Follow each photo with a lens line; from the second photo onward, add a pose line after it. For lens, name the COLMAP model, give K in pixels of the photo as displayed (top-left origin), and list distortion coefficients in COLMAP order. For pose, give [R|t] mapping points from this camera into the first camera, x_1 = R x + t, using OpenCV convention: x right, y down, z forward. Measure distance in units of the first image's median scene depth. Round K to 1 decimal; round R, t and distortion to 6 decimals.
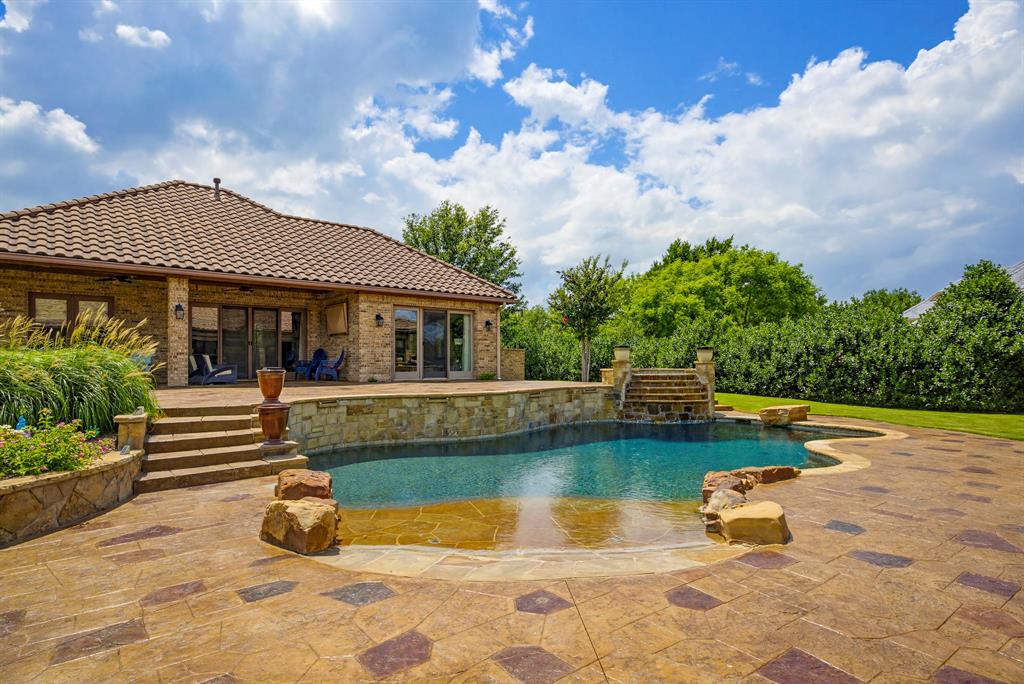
lens RADIAL K [[565.9, 0, 510.3], [0, 565.9, 344.0], [0, 0, 1]] dist [0.007546, 0.000553]
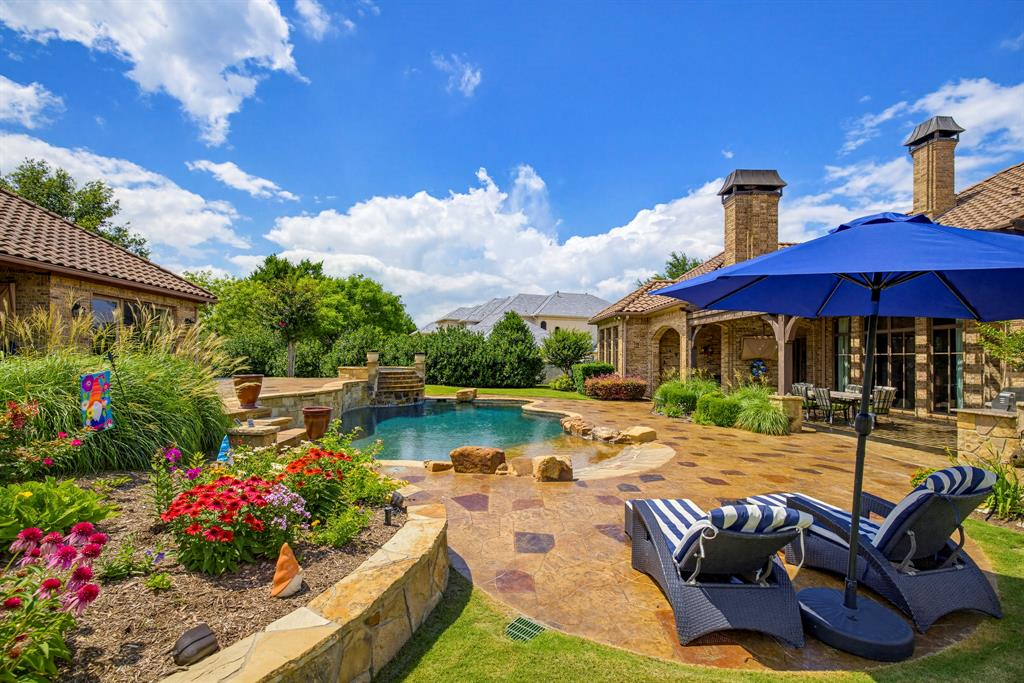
lens RADIAL K [[443.6, 0, 524.4], [0, 443.6, 359.1], [0, 0, 1]] dist [0.002497, -0.000548]
pose [[0.575204, 0.009411, 0.817956, -0.453302], [-0.038868, 0.999119, 0.015838, -0.007076], [-0.817086, -0.040903, 0.575062, 0.098411]]
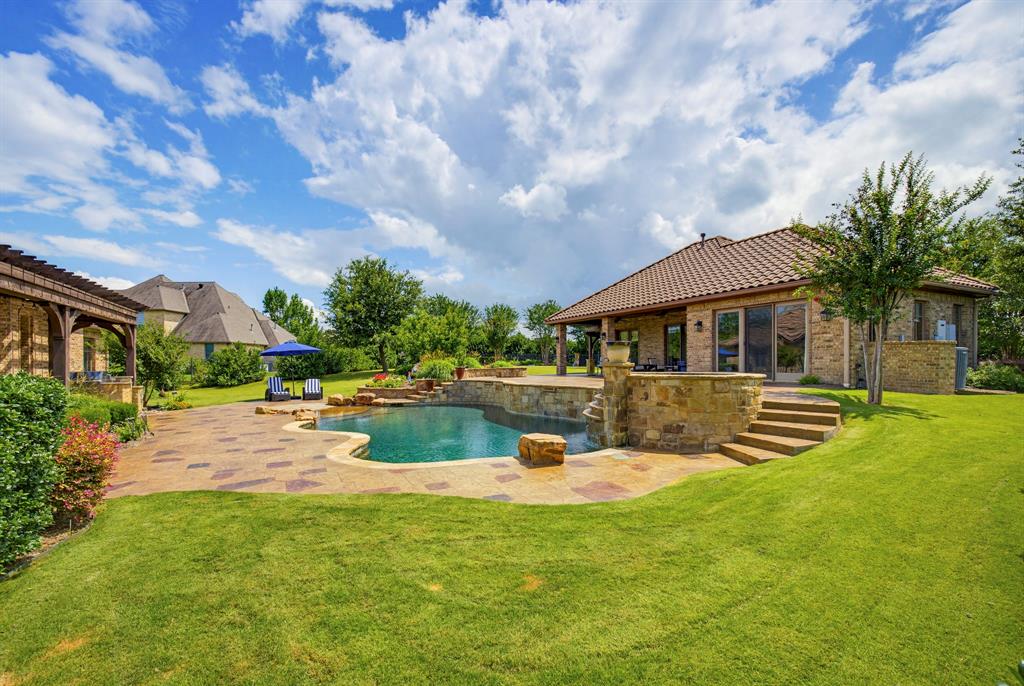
lens RADIAL K [[443.6, 0, 510.5], [0, 443.6, 364.1], [0, 0, 1]] dist [0.002497, -0.000548]
pose [[-0.211181, 0.002929, -0.977443, 0.853584], [0.035484, 0.999359, -0.004672, 0.030031], [0.976803, -0.035670, -0.211150, 0.950665]]
